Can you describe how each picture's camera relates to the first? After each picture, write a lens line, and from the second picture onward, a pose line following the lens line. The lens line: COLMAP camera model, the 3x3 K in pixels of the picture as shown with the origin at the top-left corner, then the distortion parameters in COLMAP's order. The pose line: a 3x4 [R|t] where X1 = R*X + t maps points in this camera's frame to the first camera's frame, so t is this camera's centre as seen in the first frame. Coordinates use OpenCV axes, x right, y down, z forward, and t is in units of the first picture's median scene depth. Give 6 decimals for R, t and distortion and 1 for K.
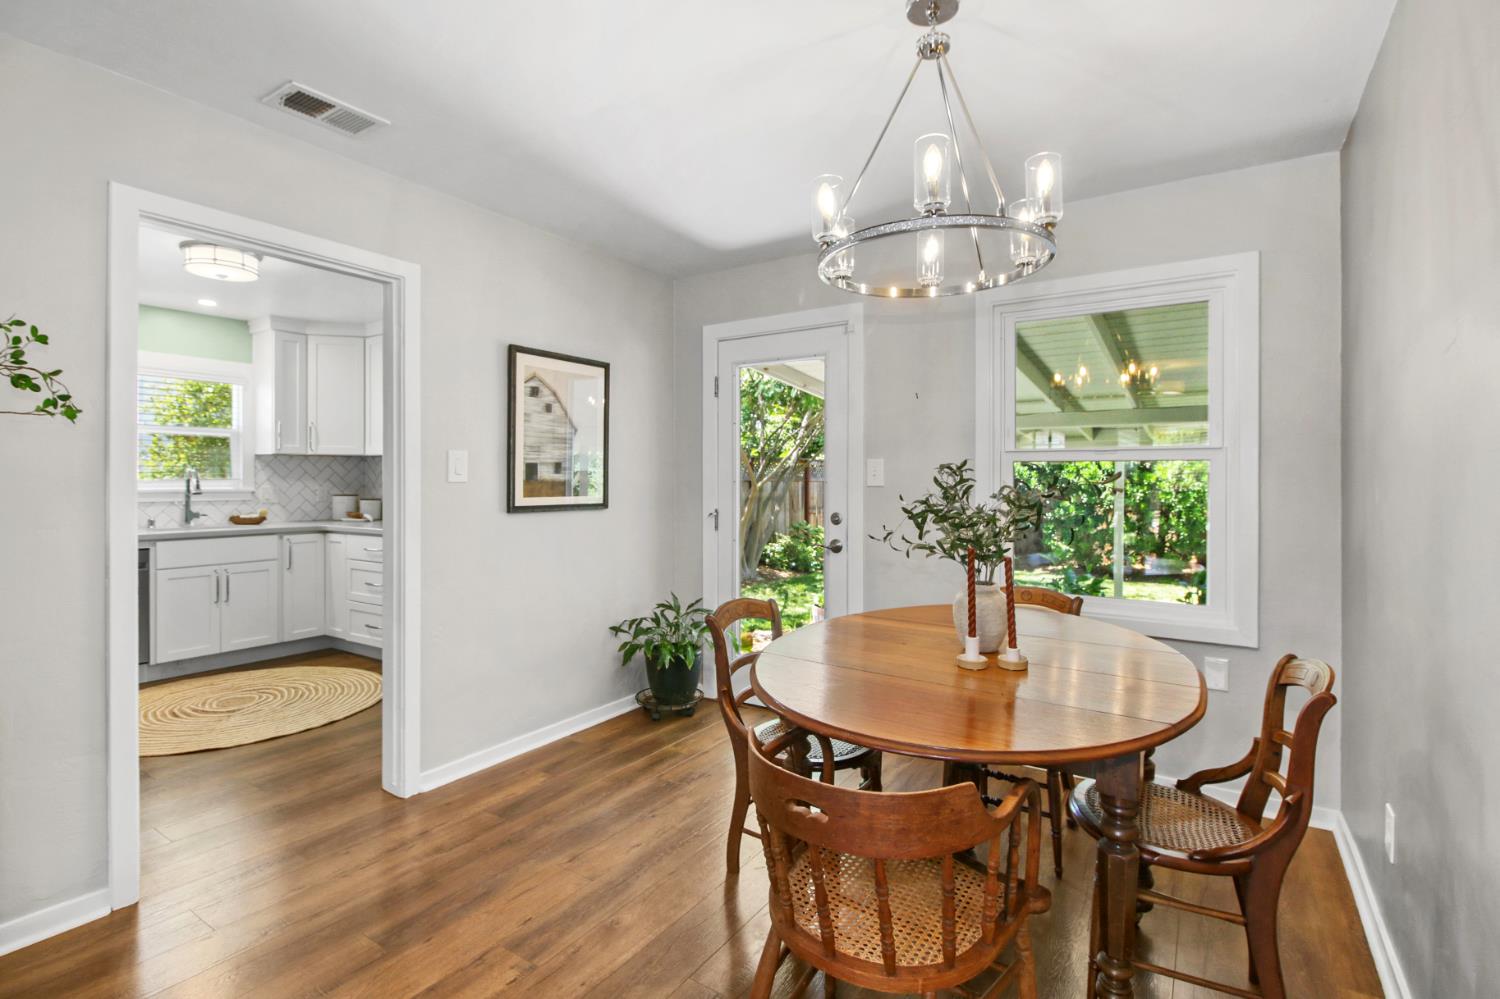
lens RADIAL K [[708.3, 0, 746.1], [0, 708.3, 481.1], [0, 0, 1]] dist [0.005001, -0.013584]
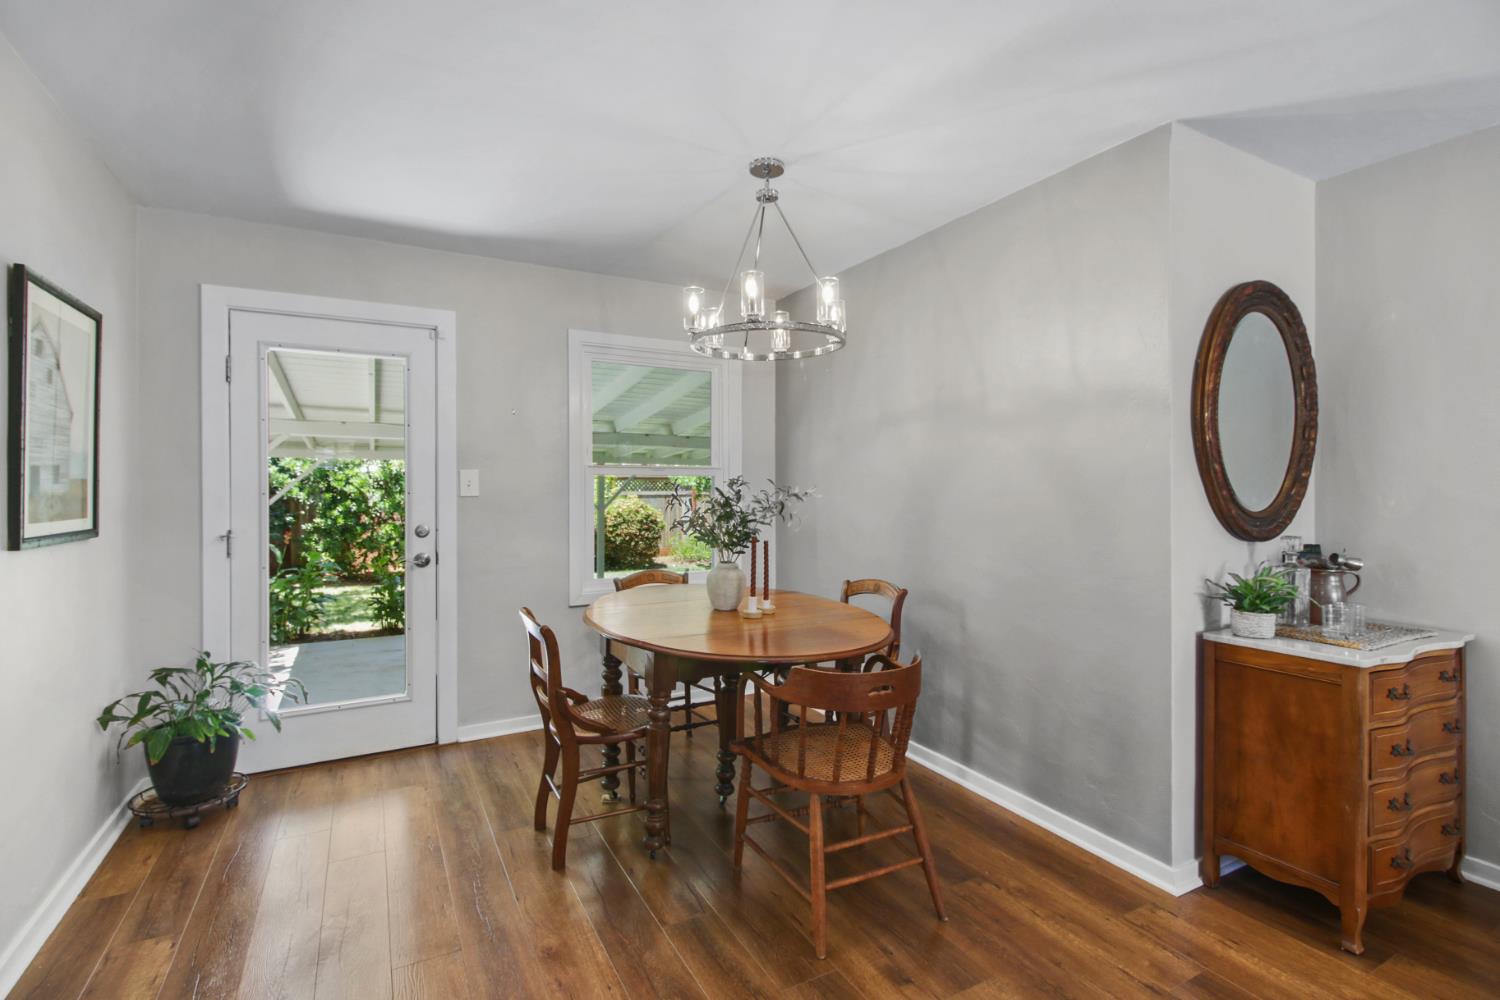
lens RADIAL K [[698.0, 0, 754.5], [0, 698.0, 490.5], [0, 0, 1]] dist [0.014033, -0.013821]
pose [[0.464689, -0.006111, 0.885453, -0.560005], [0.004069, 0.999980, 0.004766, -0.005088], [-0.885465, 0.001388, 0.464704, 0.189201]]
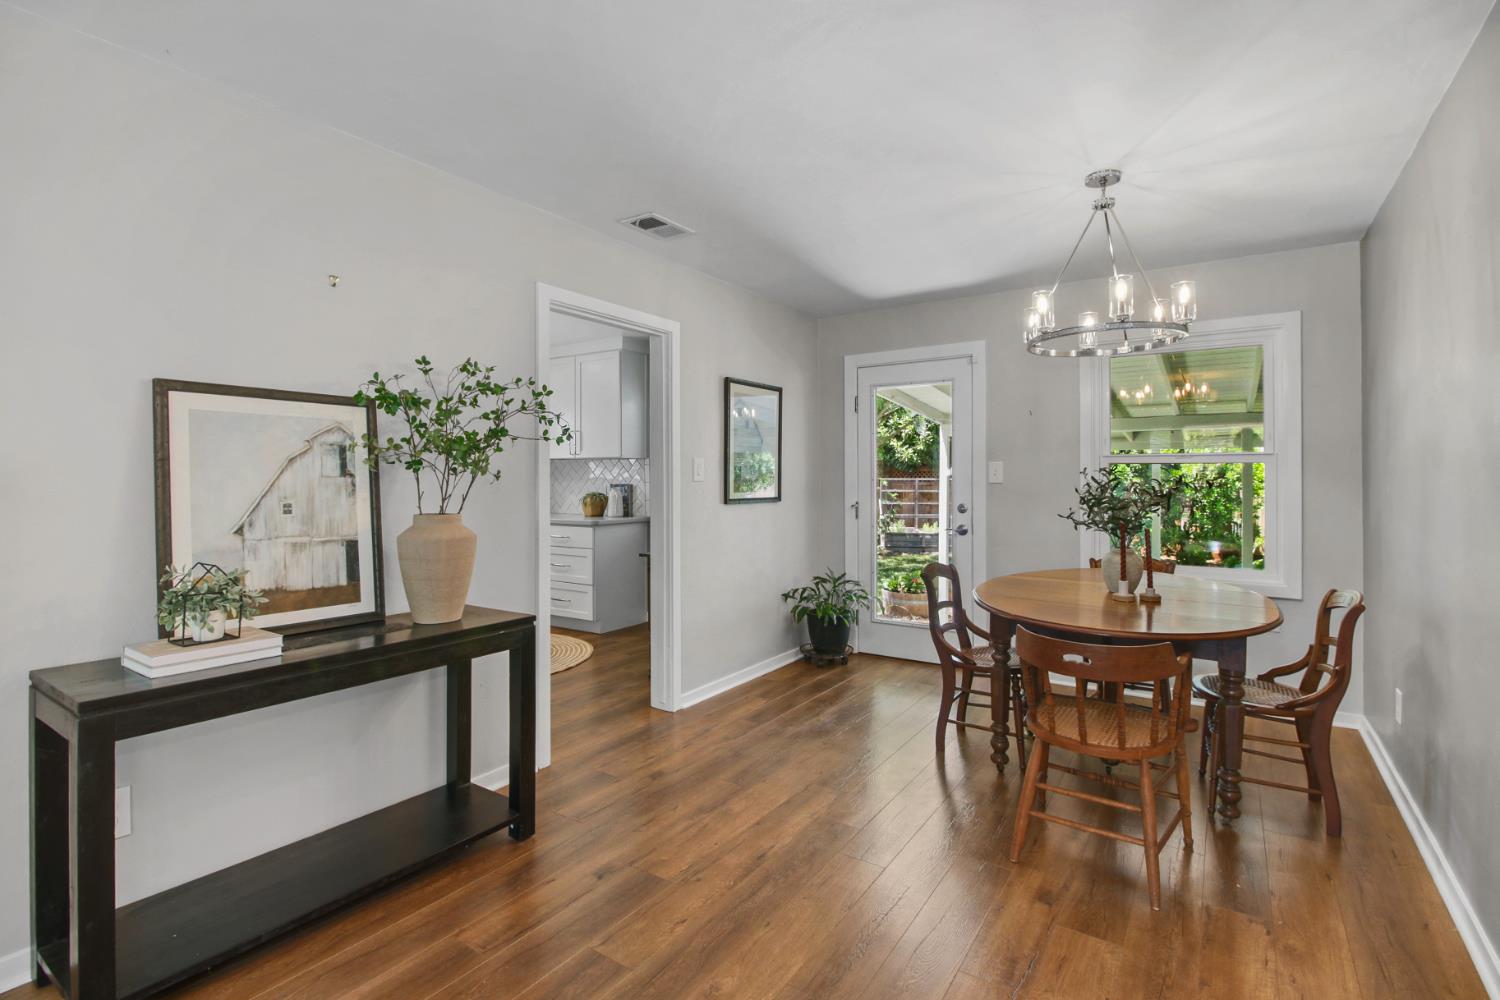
lens RADIAL K [[700.6, 0, 745.0], [0, 700.6, 477.7], [0, 0, 1]] dist [0.002260, -0.012768]
pose [[0.999855, -0.004479, -0.016444, -0.276045], [0.004449, 0.999988, -0.001864, -0.002094], [0.016452, 0.001790, 0.999863, -0.308056]]
